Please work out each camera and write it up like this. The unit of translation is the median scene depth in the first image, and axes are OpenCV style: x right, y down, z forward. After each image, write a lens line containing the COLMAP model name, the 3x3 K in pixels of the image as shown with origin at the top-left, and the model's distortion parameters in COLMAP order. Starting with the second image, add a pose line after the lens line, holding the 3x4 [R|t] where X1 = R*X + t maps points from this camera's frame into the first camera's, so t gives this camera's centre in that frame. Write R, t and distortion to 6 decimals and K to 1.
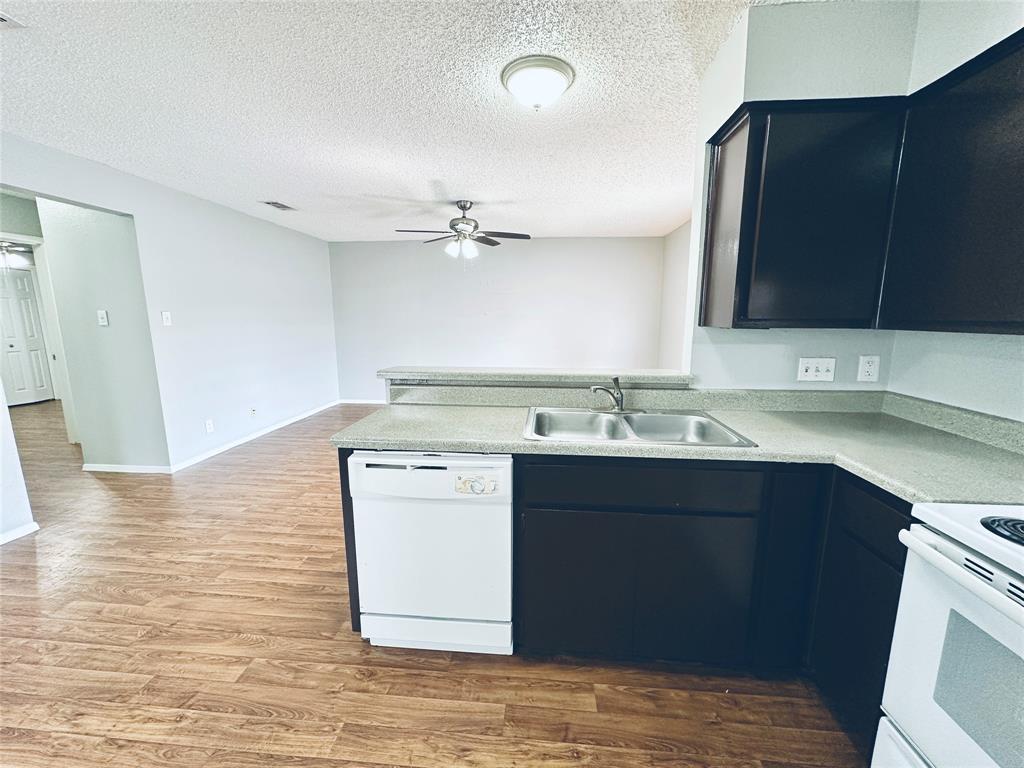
lens RADIAL K [[408.4, 0, 505.9], [0, 408.4, 375.0], [0, 0, 1]] dist [0.001017, 0.000777]
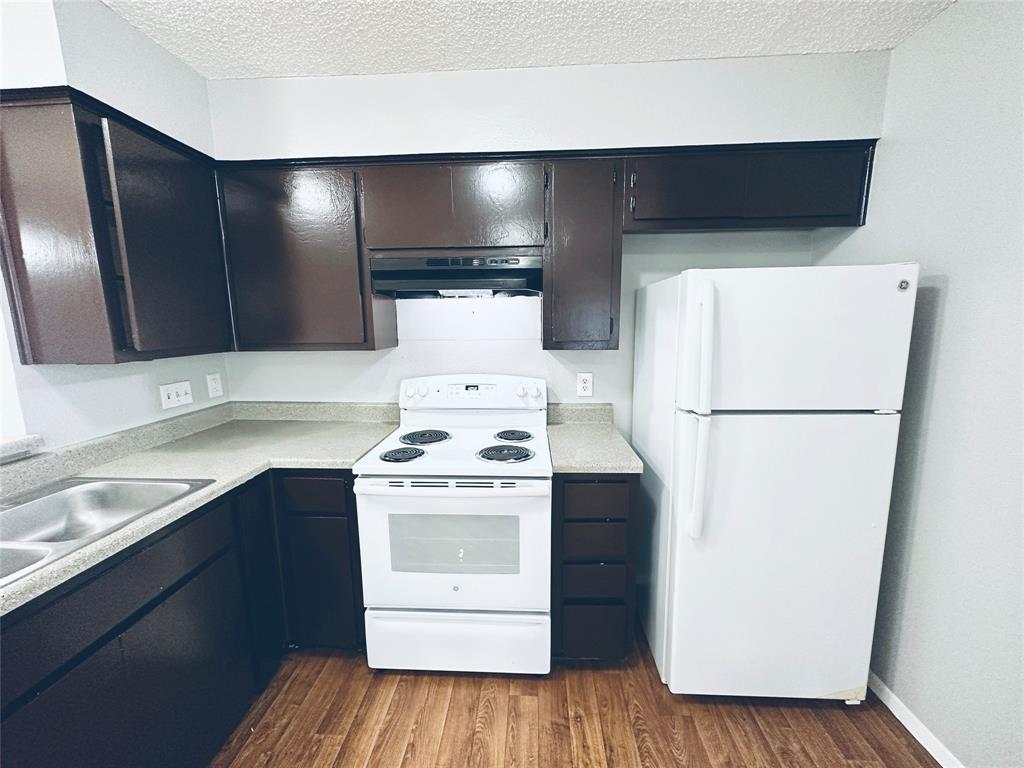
lens RADIAL K [[408.4, 0, 510.7], [0, 408.4, 375.0], [0, 0, 1]] dist [0.001017, 0.000777]
pose [[-0.011936, -0.137695, 0.990403, -0.324553], [0.163598, 0.976858, 0.137783, -0.090186], [-0.986455, 0.163673, 0.010867, 0.245729]]
